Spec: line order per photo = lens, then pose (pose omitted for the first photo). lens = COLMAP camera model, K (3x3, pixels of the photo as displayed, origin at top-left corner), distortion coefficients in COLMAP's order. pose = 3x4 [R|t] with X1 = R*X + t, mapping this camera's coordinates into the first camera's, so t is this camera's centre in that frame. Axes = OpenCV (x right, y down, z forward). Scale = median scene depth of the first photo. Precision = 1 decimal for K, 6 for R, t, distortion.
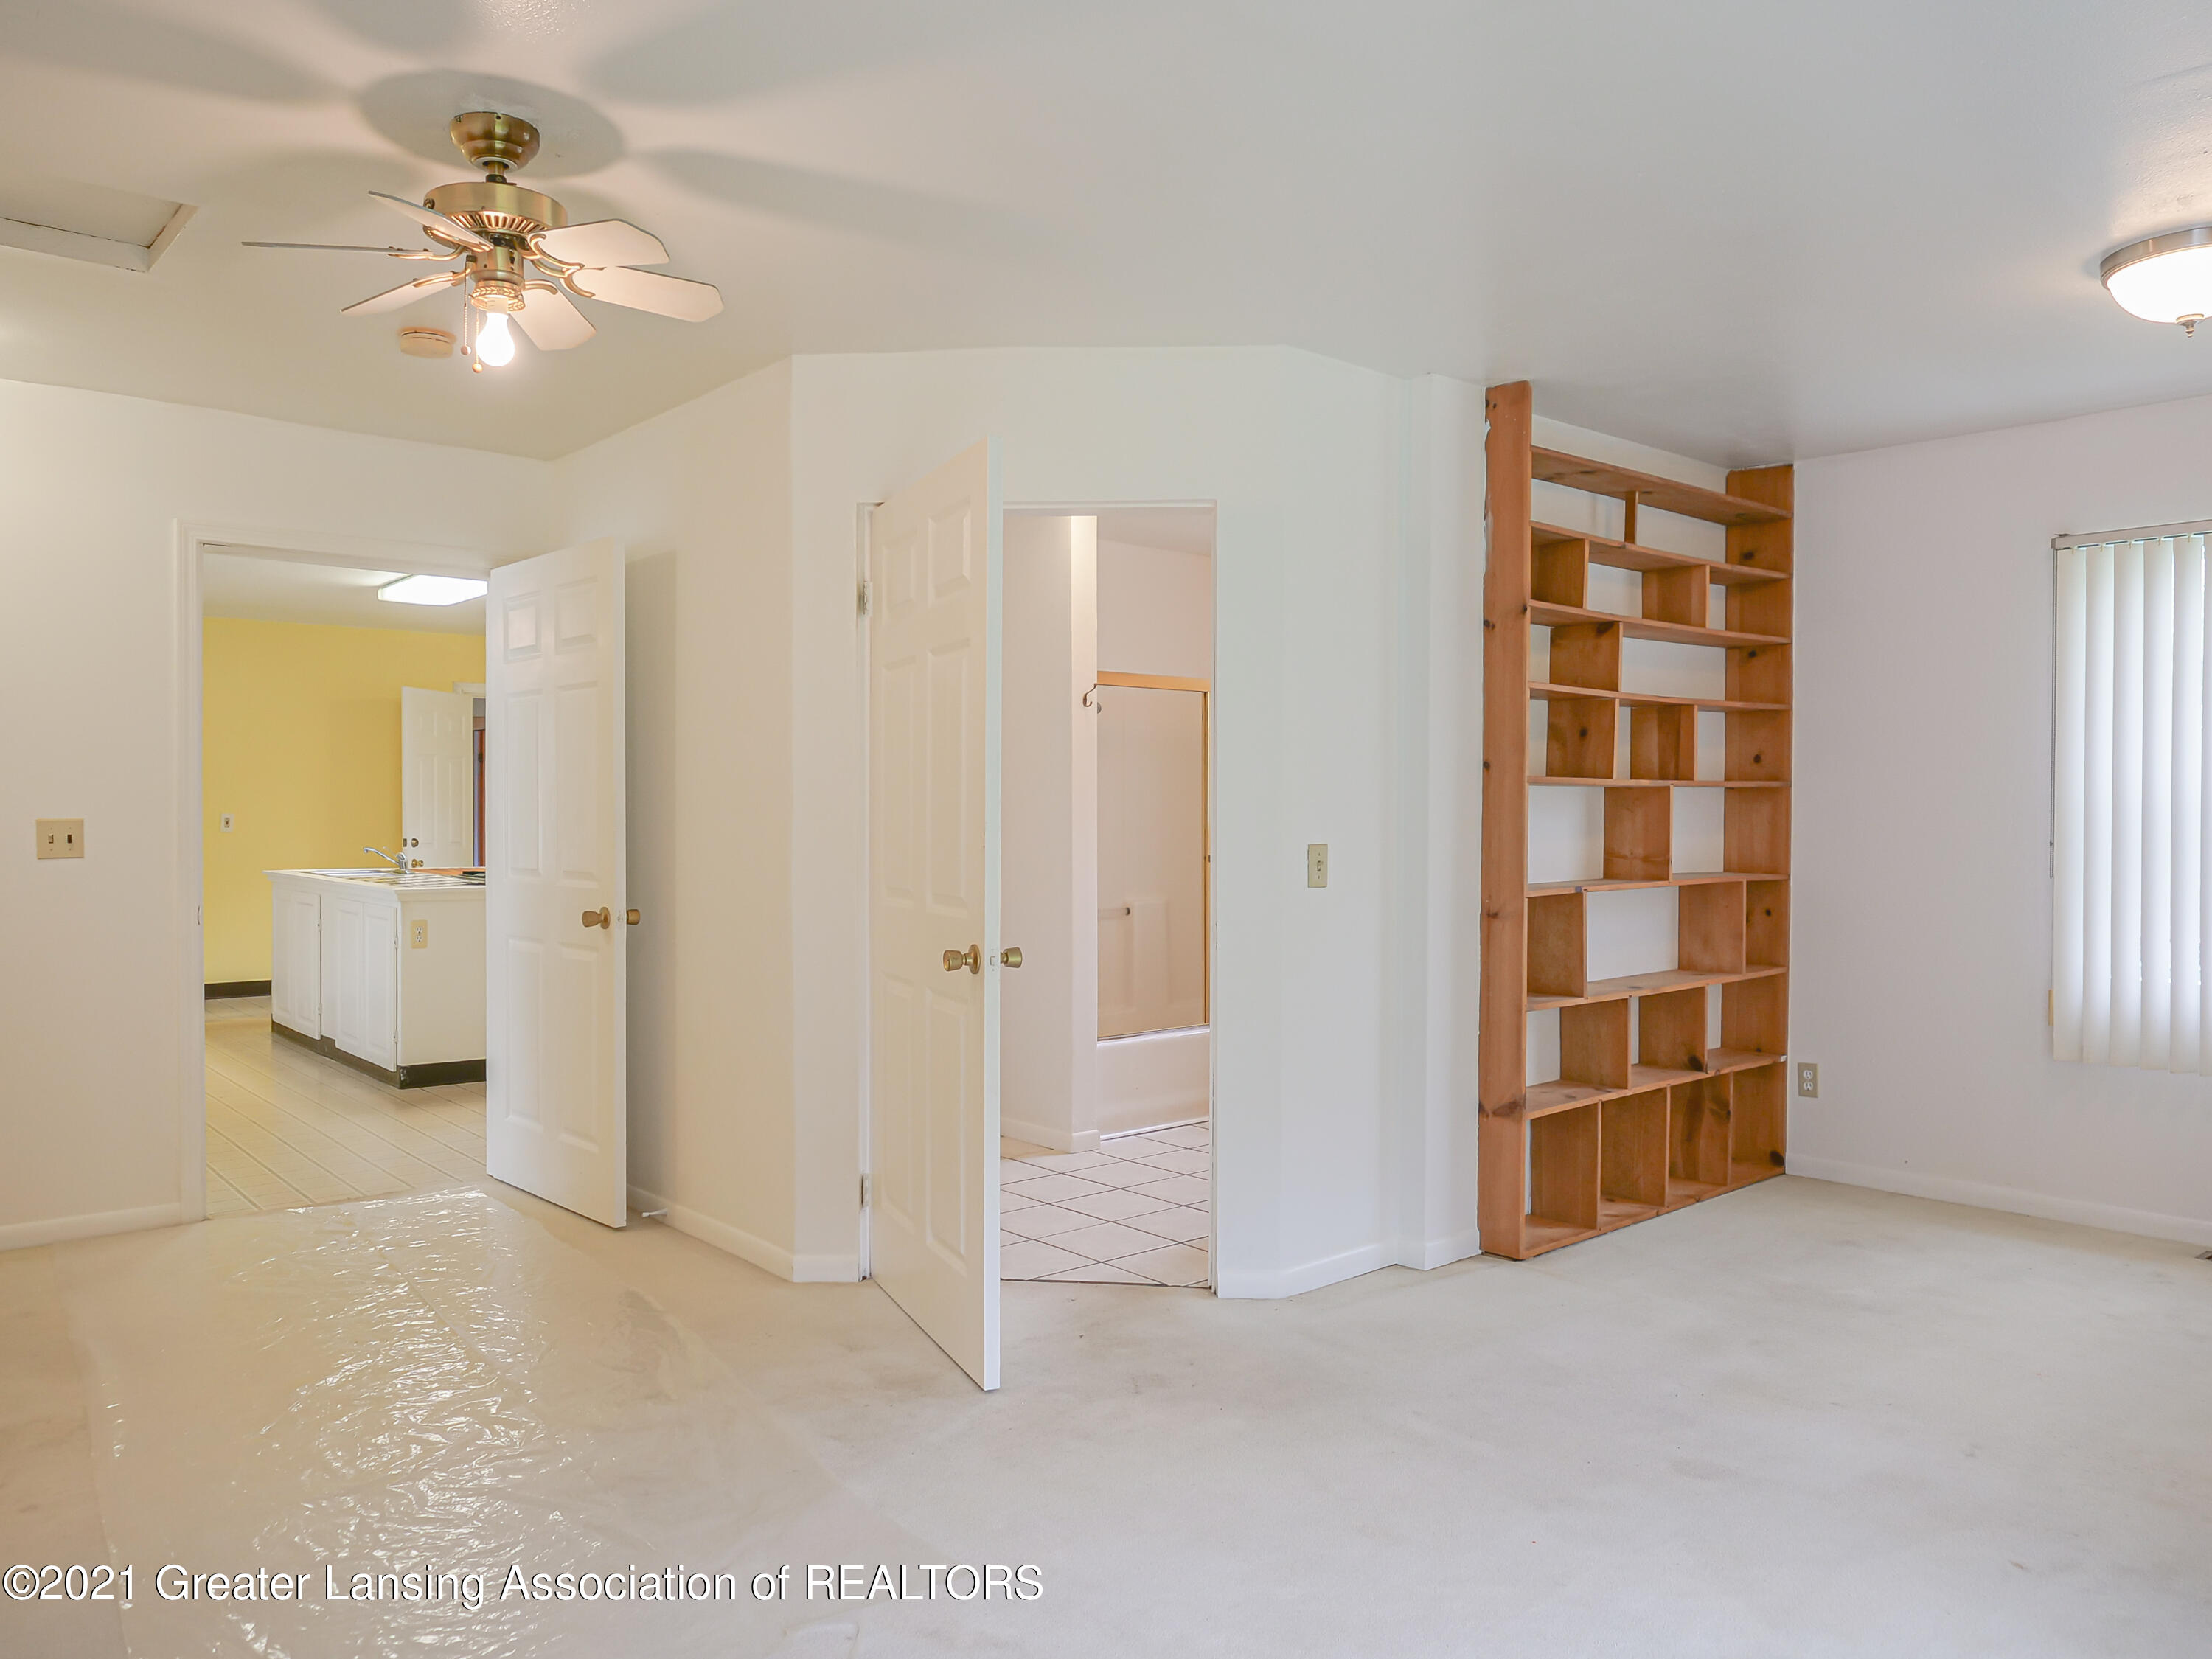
lens RADIAL K [[1590.0, 0, 1113.2], [0, 1590.0, 826.3], [0, 0, 1]] dist [-0.026332, -0.003341]
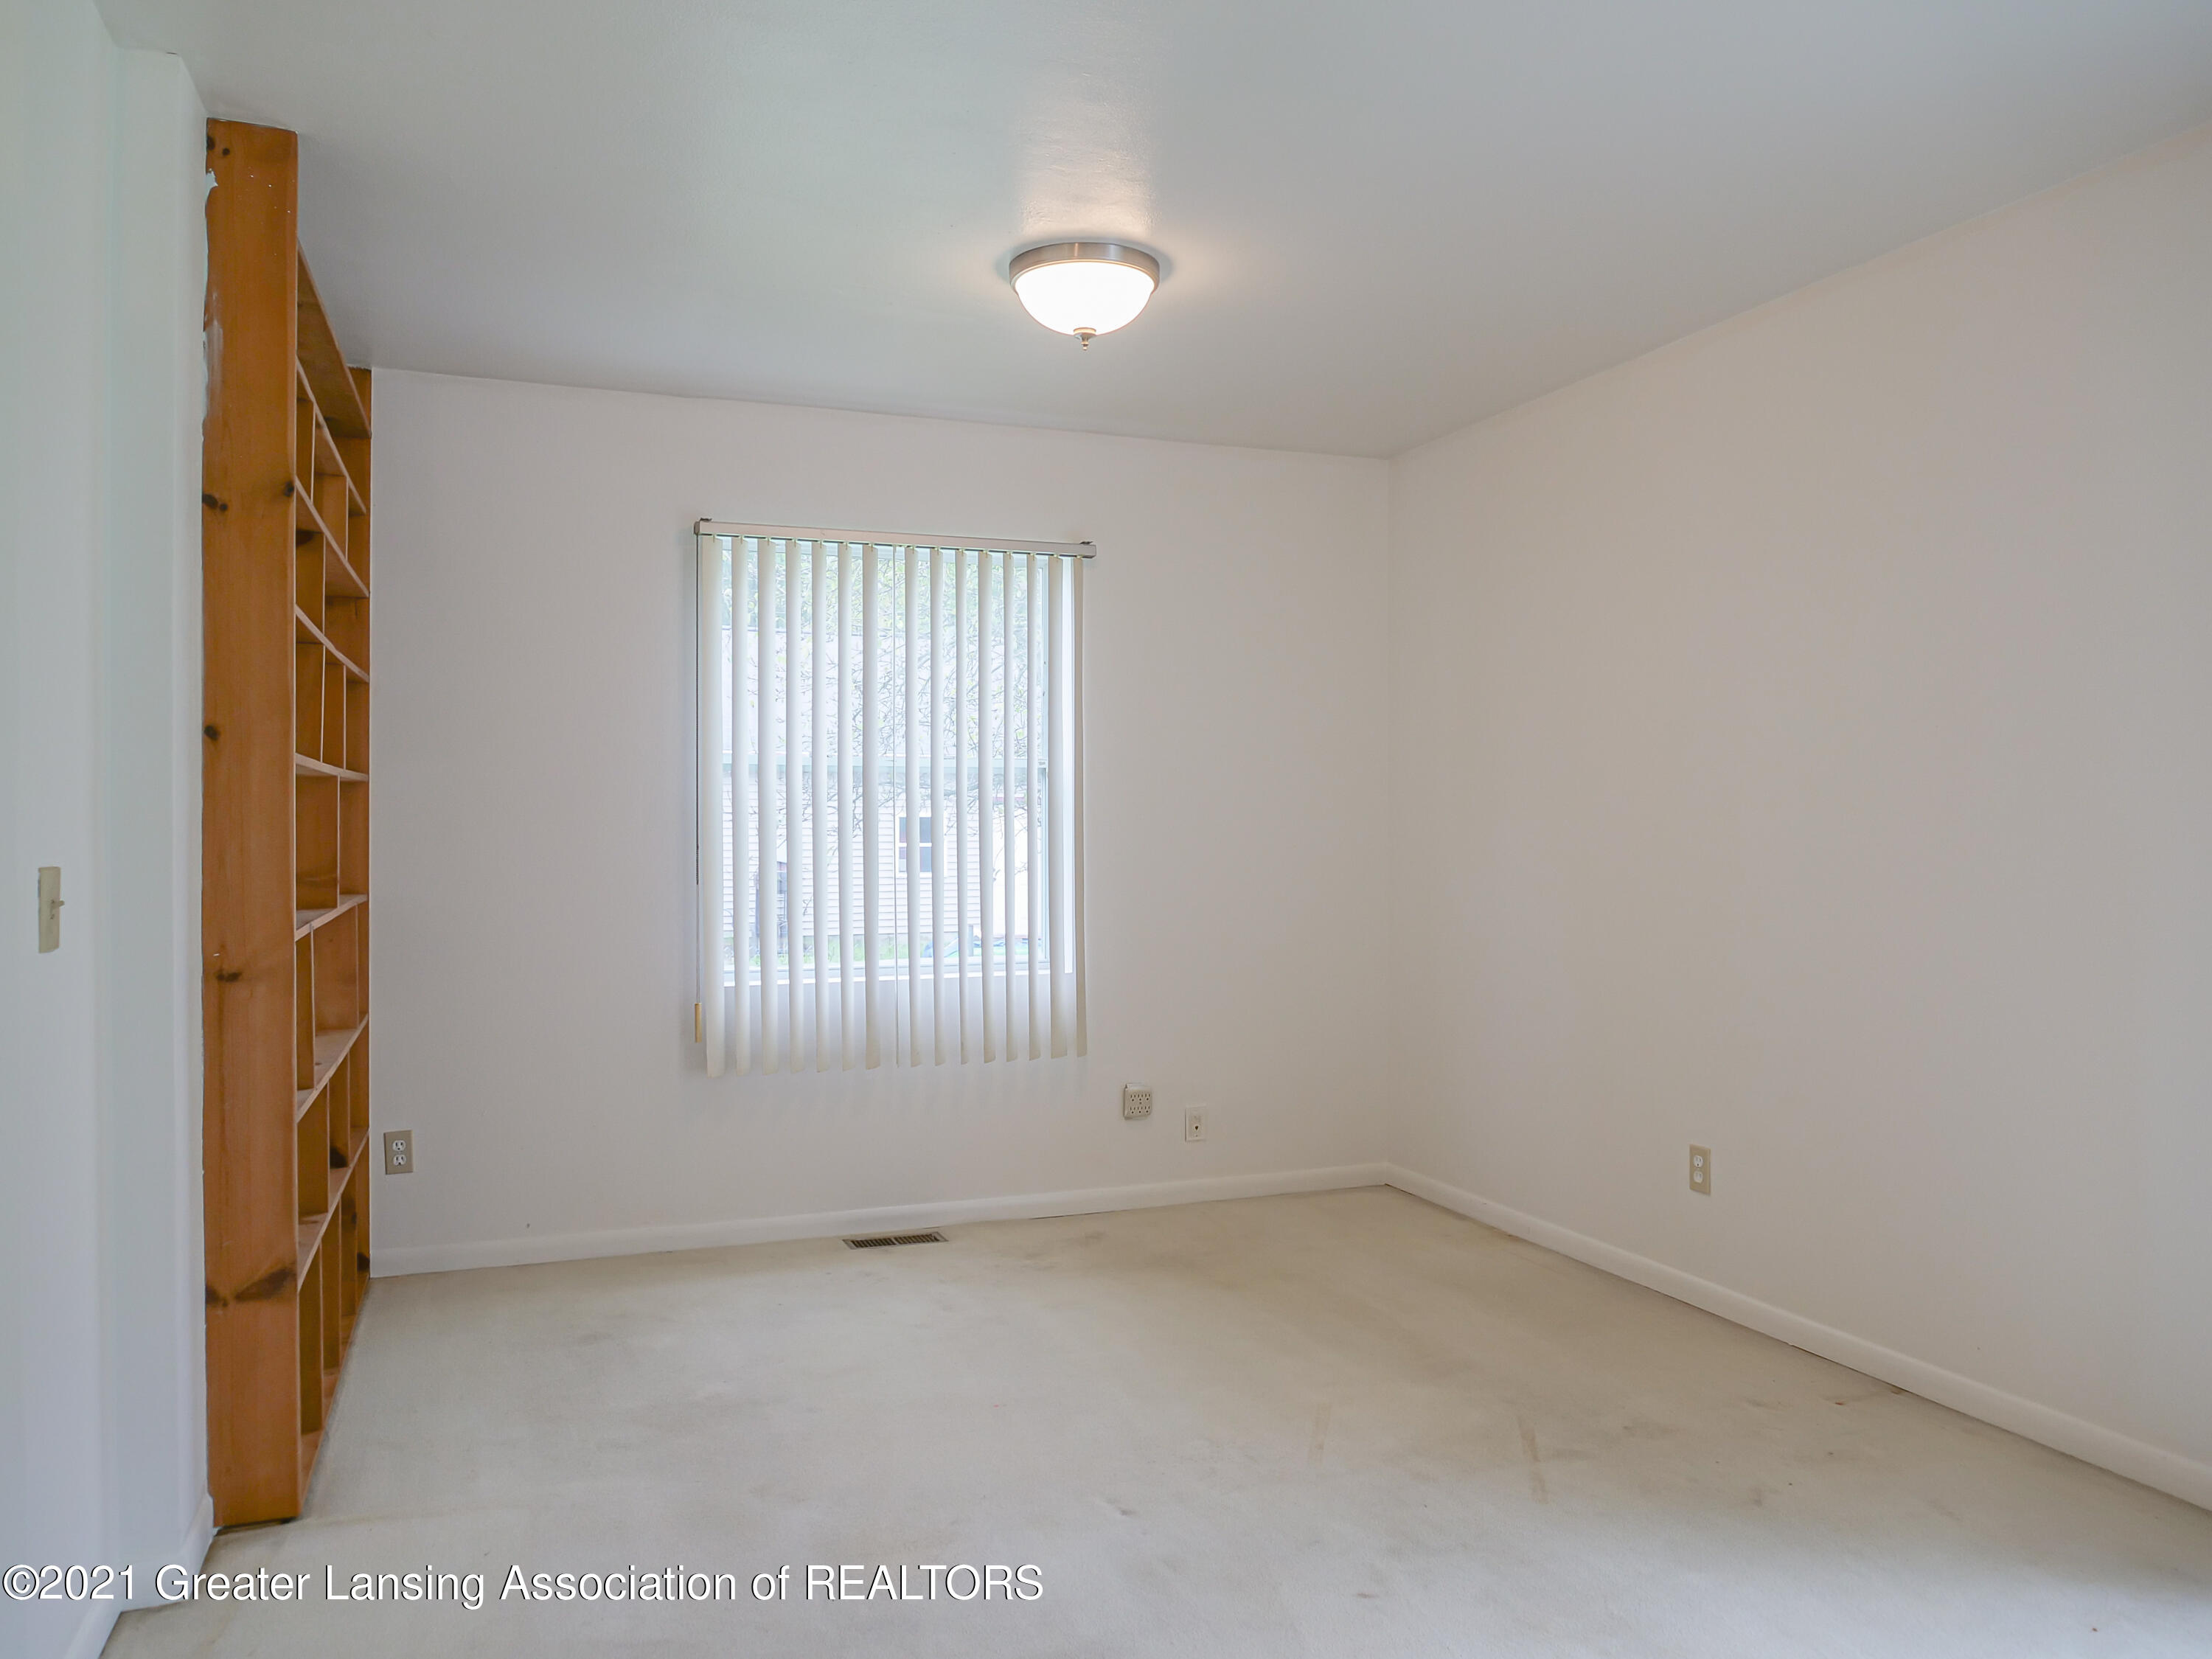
lens RADIAL K [[1590.0, 0, 1110.7], [0, 1590.0, 829.2], [0, 0, 1]] dist [-0.026332, -0.003341]
pose [[0.341292, -0.004335, 0.939947, -0.216570], [0.010174, 0.999948, 0.000917, 0.001641], [-0.939902, 0.009250, 0.341319, 0.468246]]
